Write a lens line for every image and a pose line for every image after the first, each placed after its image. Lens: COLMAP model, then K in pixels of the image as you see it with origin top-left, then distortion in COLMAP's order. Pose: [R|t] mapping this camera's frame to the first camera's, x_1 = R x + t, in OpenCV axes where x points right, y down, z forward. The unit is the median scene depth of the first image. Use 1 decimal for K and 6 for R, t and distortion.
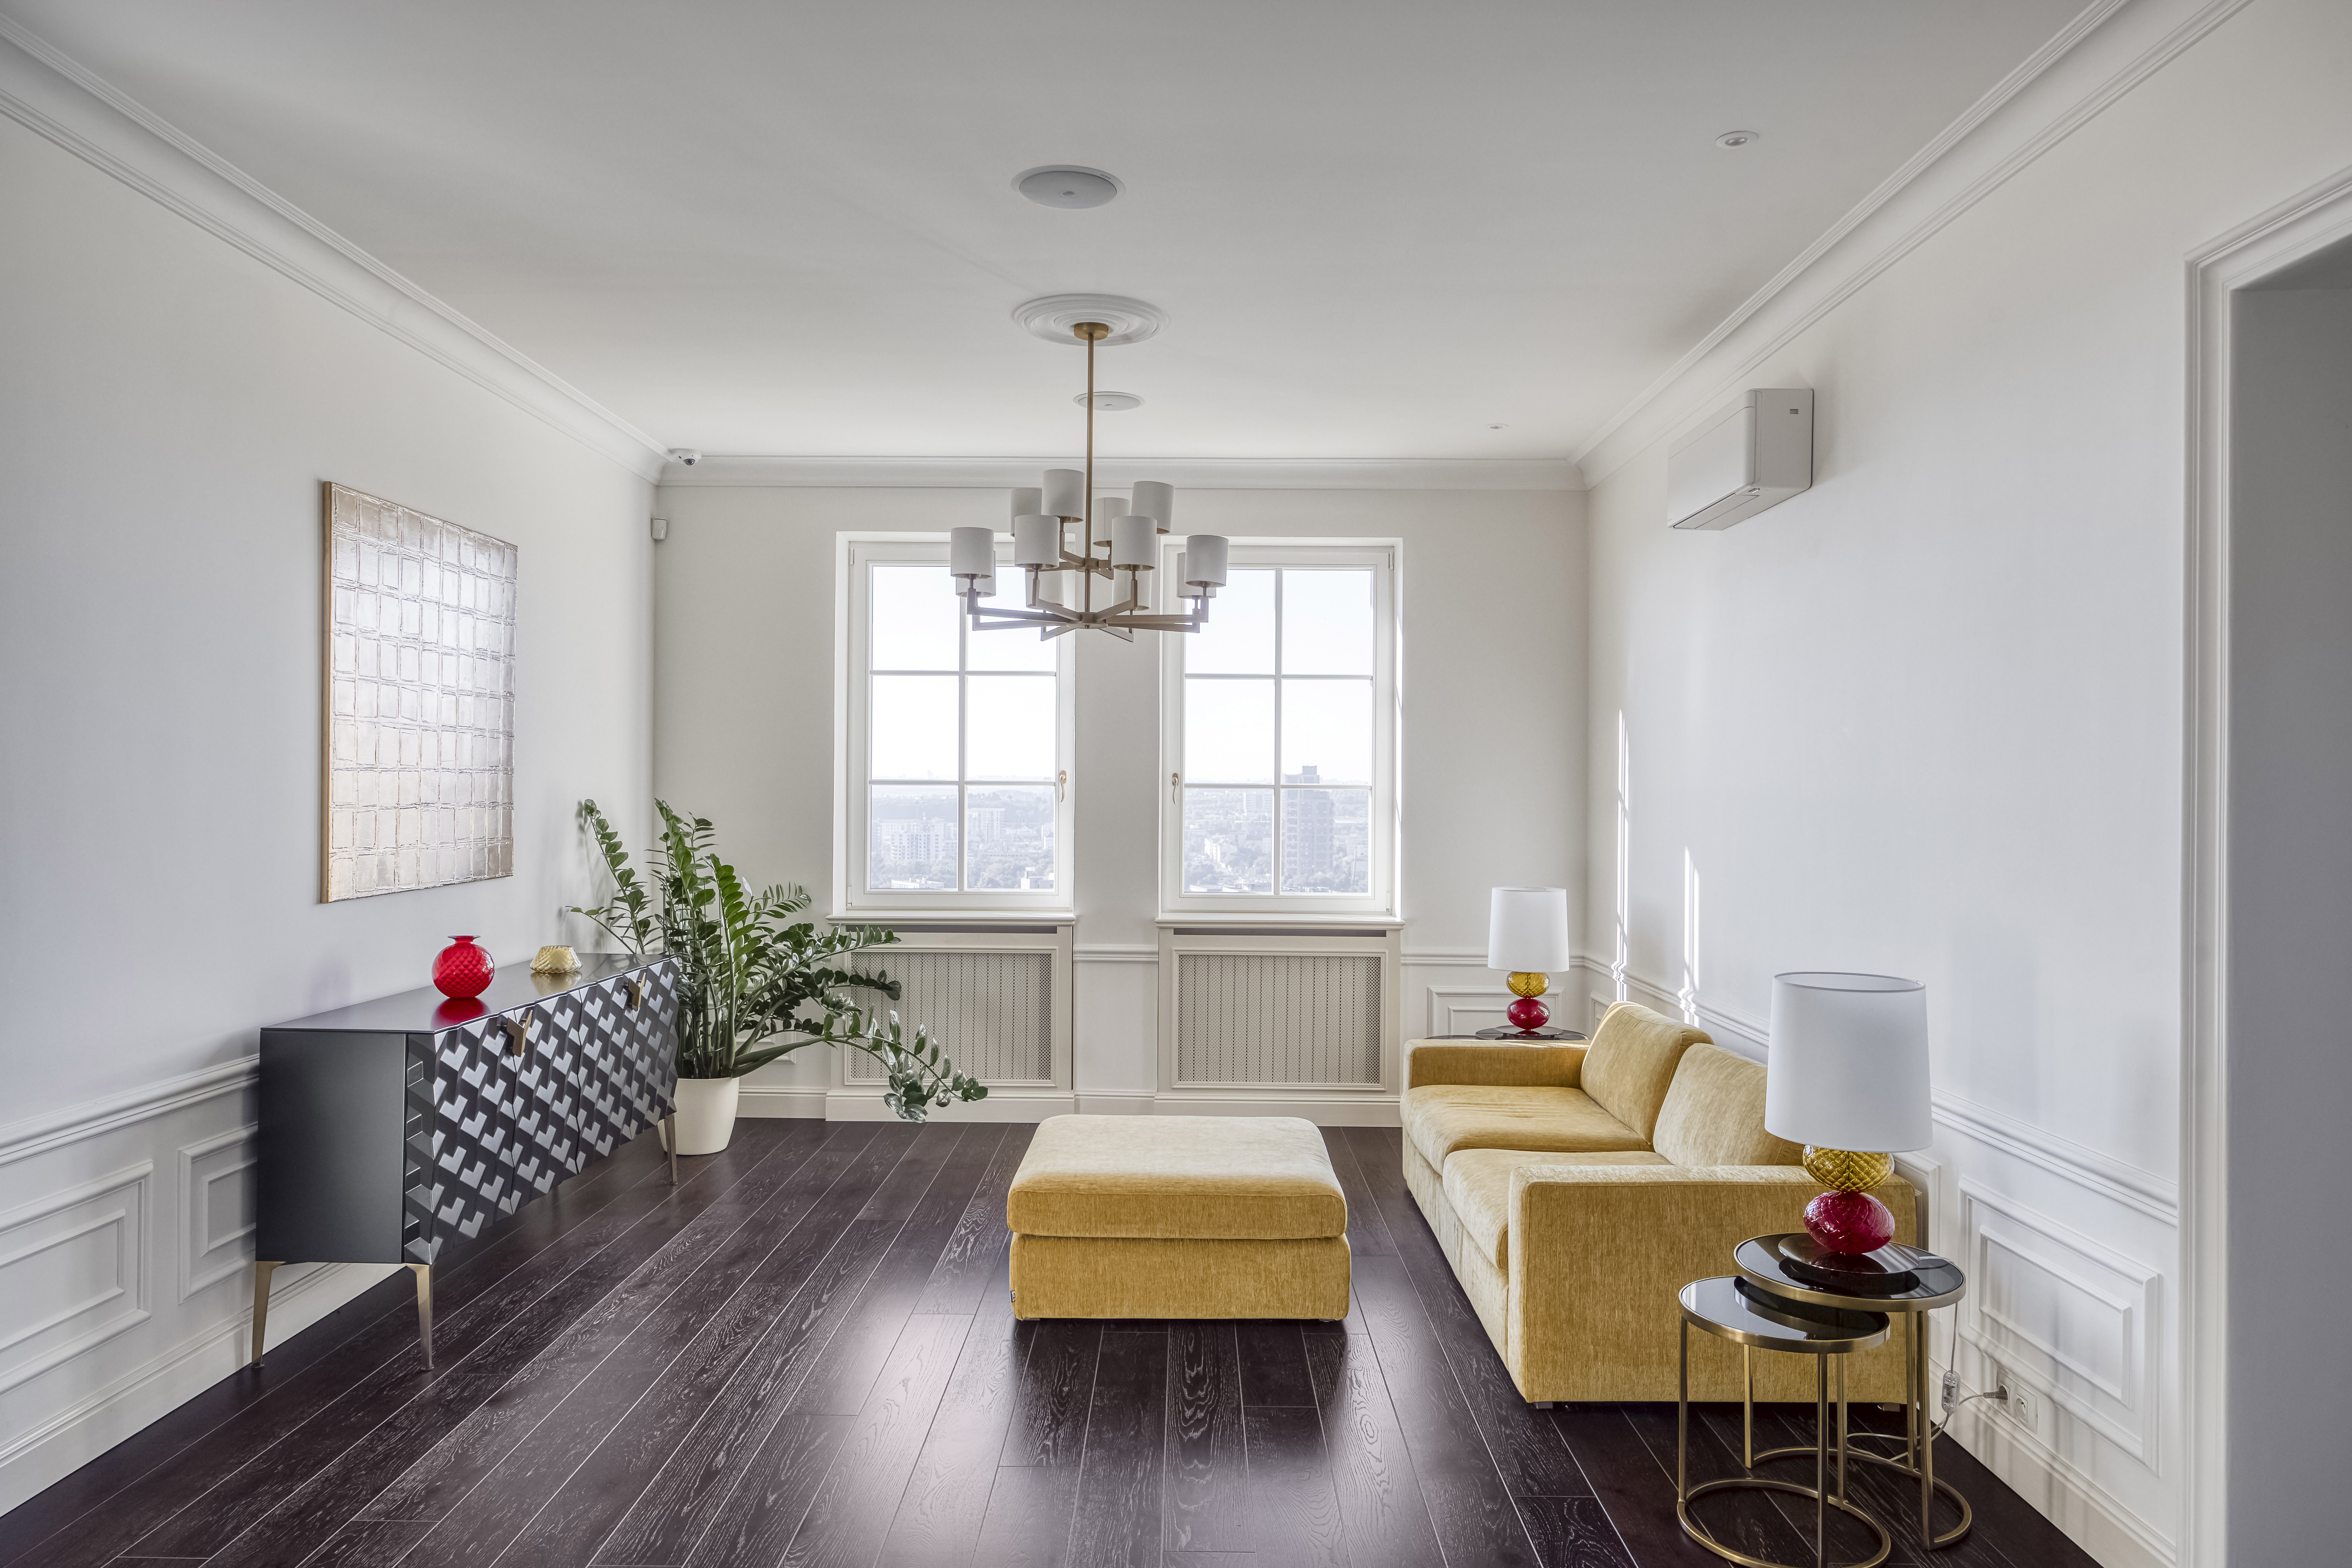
lens RADIAL K [[1520.4, 0, 1198.3], [0, 1520.4, 785.4], [0, 0, 1]] dist [-0.009103, 0.009927]
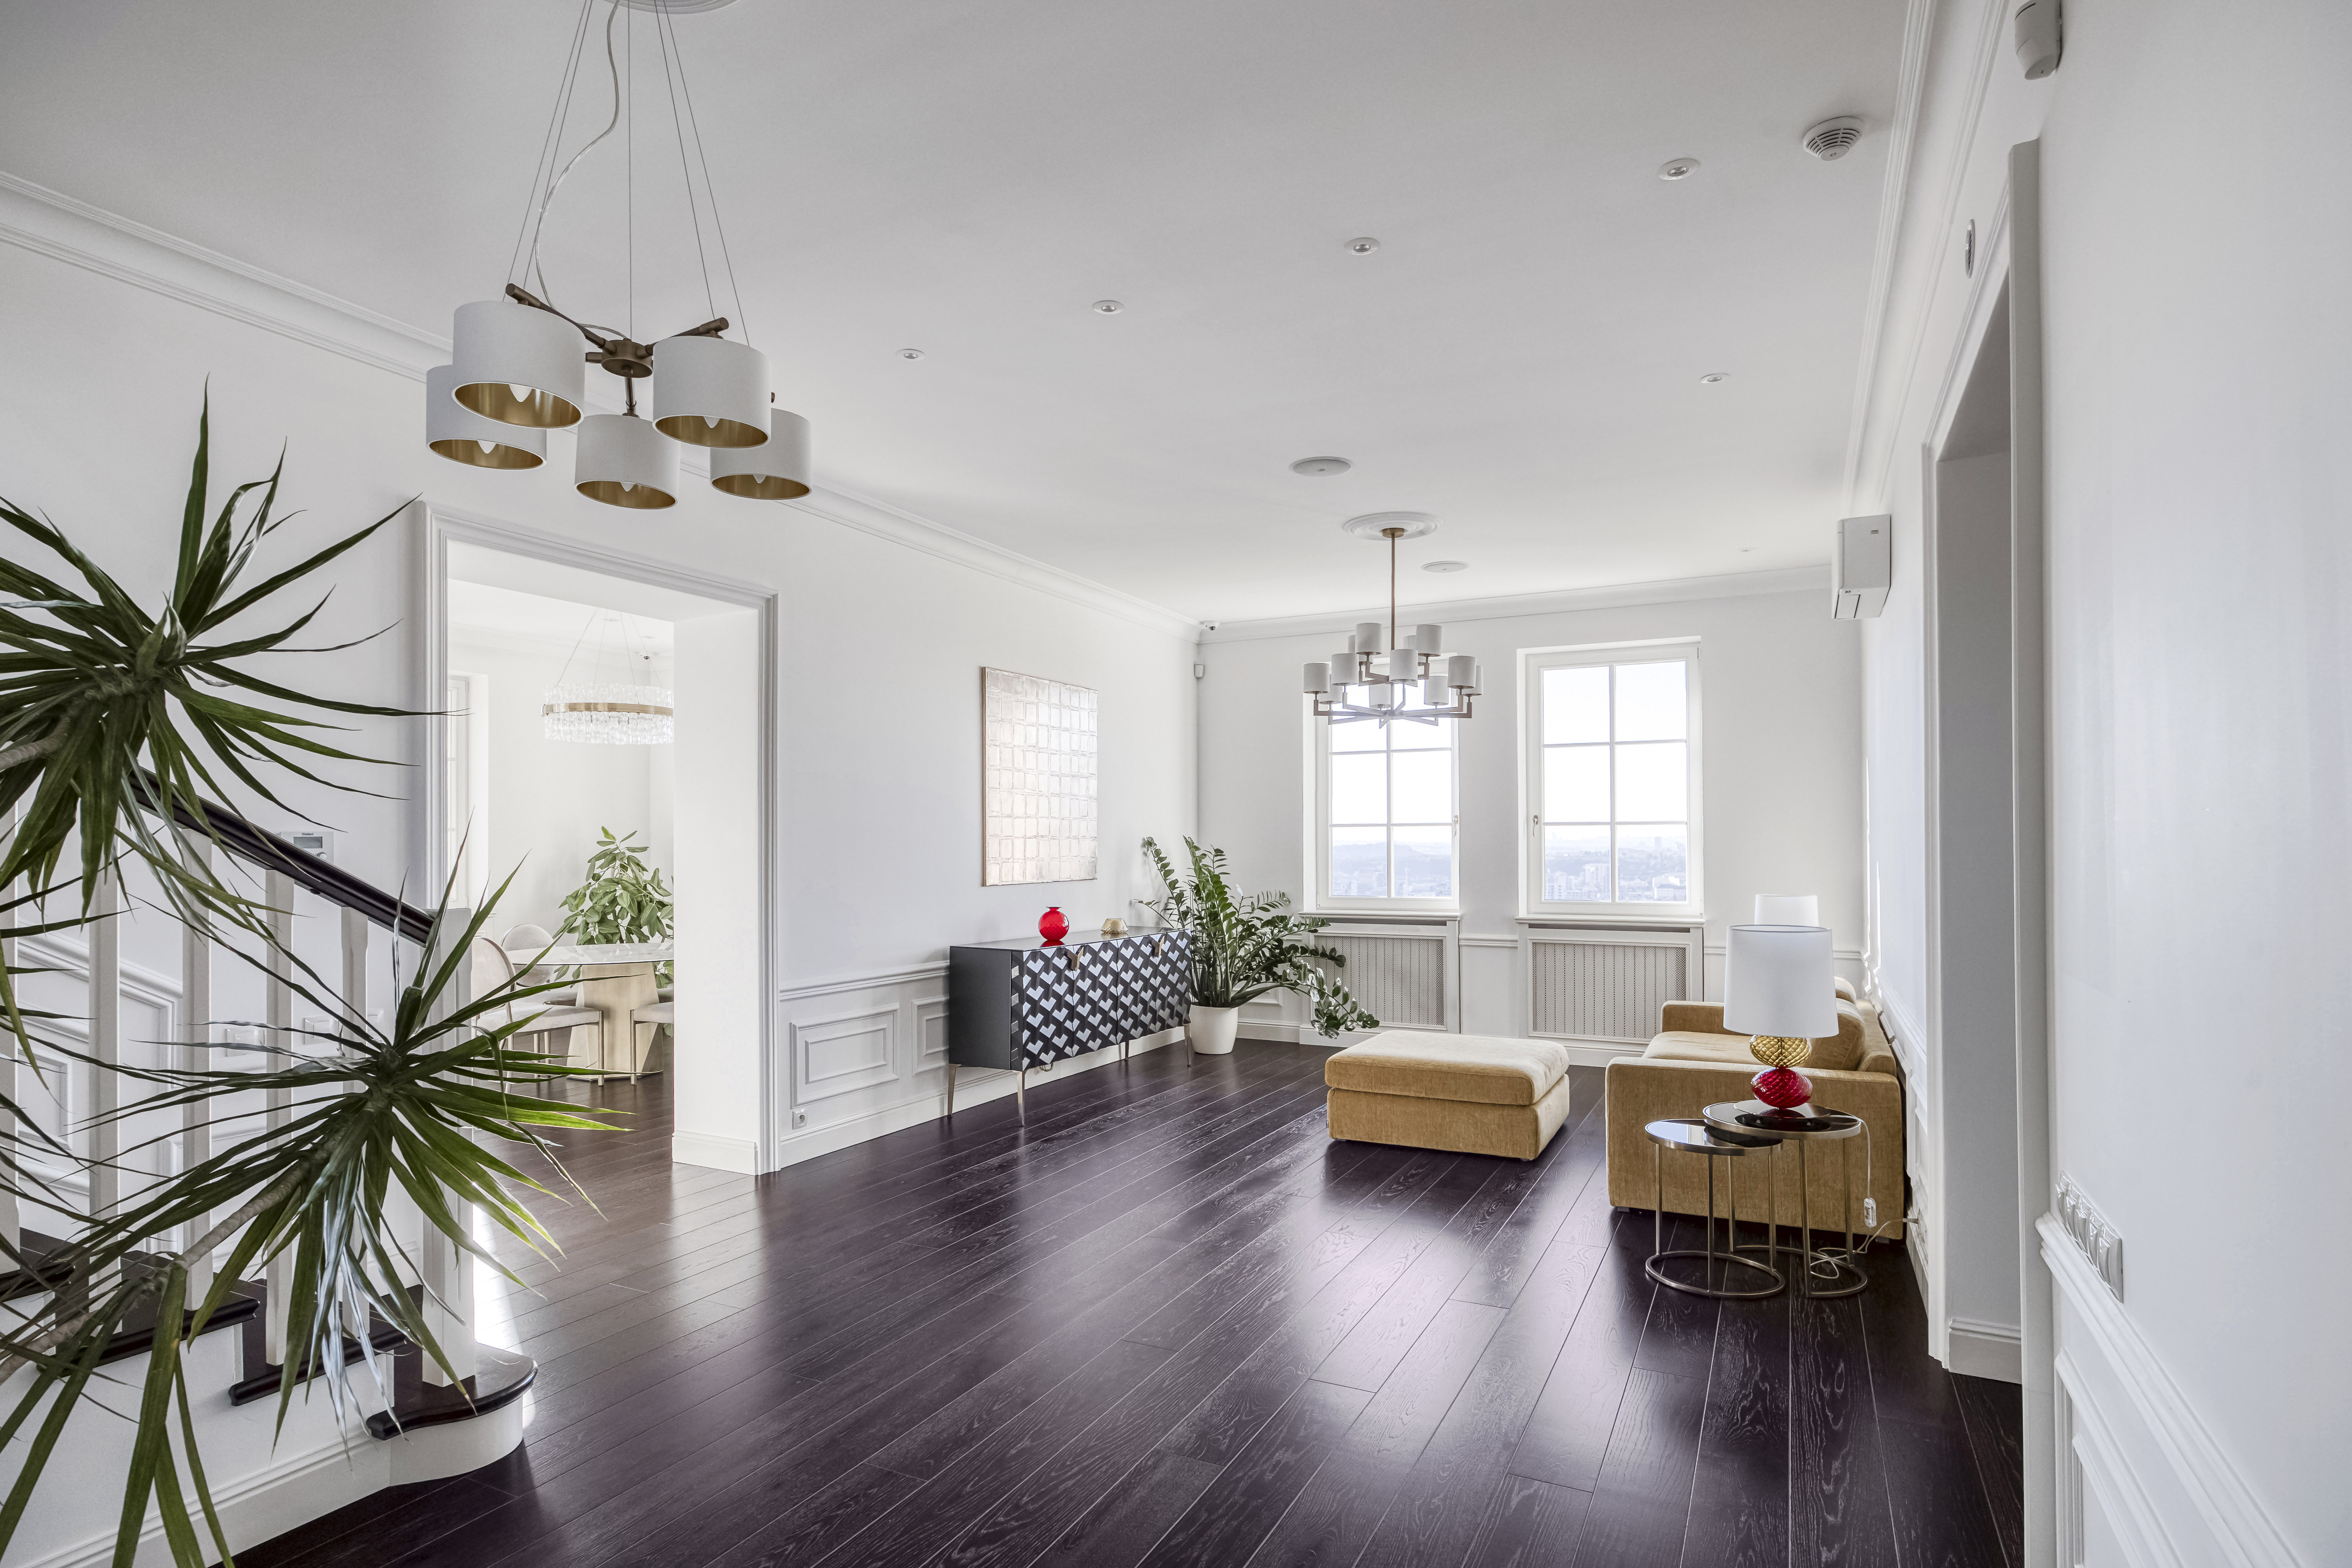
lens RADIAL K [[1236.4, 0, 1205.0], [0, 1236.4, 830.1], [0, 0, 1]] dist [-0.008260, -0.001550]
pose [[0.897053, -0.018143, -0.441550, 0.268516], [0.012162, 0.999792, -0.016372, 0.025916], [0.441755, 0.009317, 0.897087, -0.205748]]
